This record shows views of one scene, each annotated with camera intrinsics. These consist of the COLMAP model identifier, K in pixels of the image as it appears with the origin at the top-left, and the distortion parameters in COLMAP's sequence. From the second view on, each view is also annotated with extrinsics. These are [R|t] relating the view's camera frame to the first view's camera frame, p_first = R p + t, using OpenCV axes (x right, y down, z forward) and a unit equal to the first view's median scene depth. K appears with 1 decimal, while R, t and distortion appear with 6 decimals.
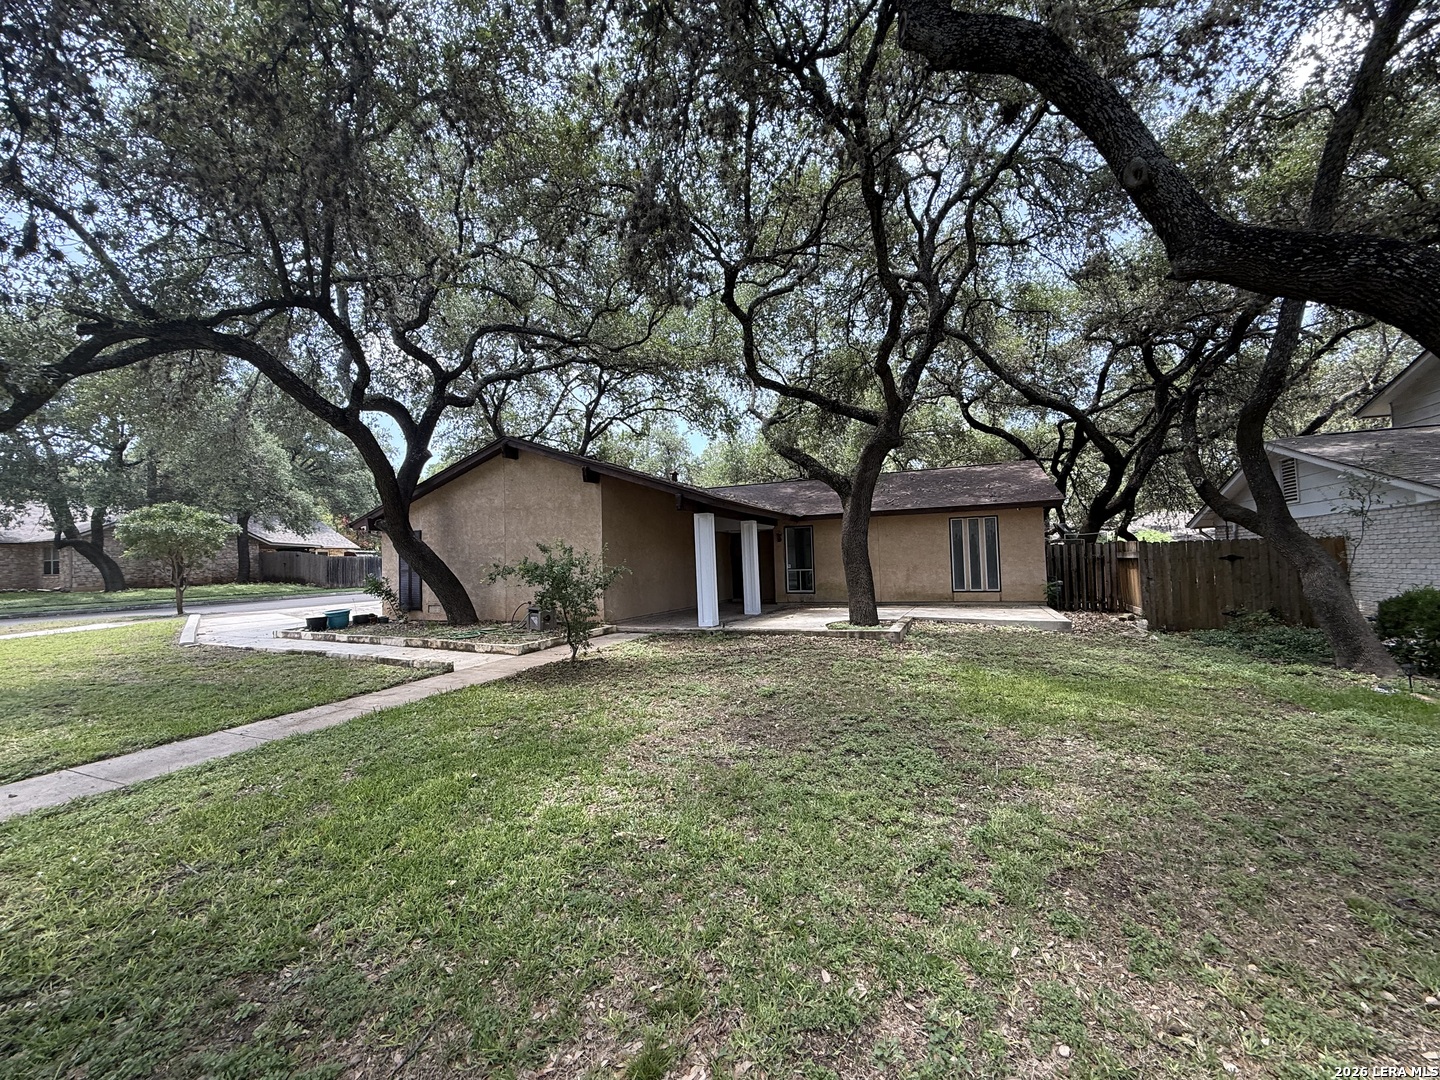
lens RADIAL K [[573.2, 0, 718.7], [0, 573.2, 541.5], [0, 0, 1]] dist [0.000825, 0.000075]
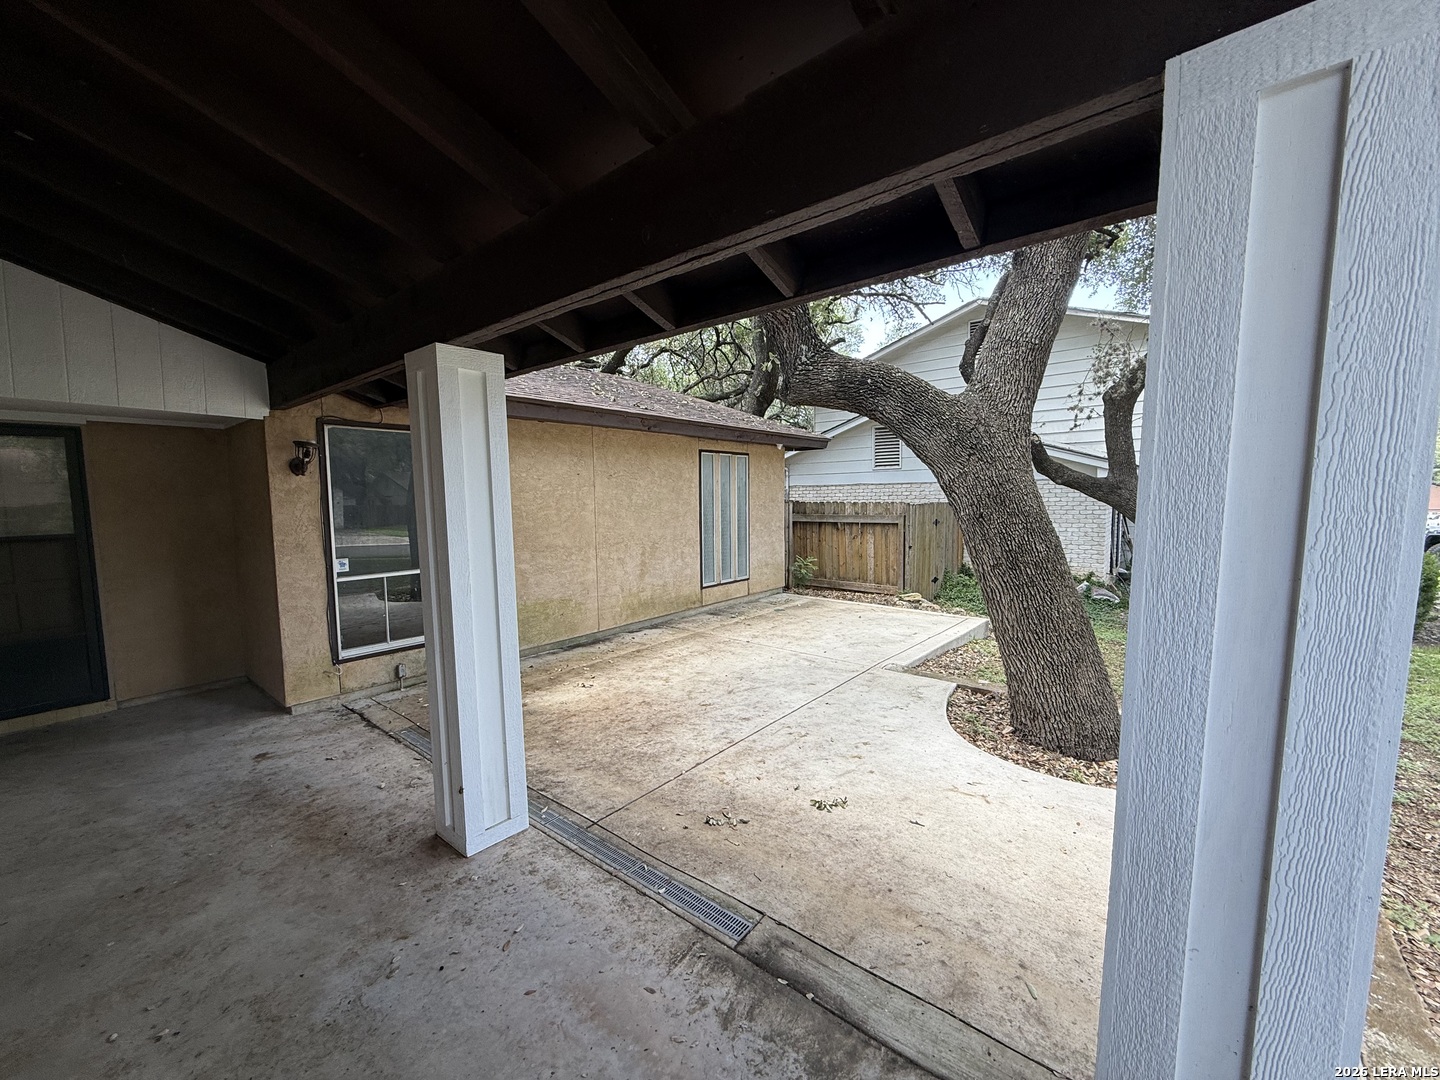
lens RADIAL K [[573.2, 0, 718.7], [0, 573.2, 541.5], [0, 0, 1]] dist [0.000825, 0.000075]
pose [[0.291304, -0.050887, 0.955276, -0.100945], [-0.030326, 0.997591, 0.062389, 0.010024], [-0.956150, -0.047144, 0.289059, 0.838034]]
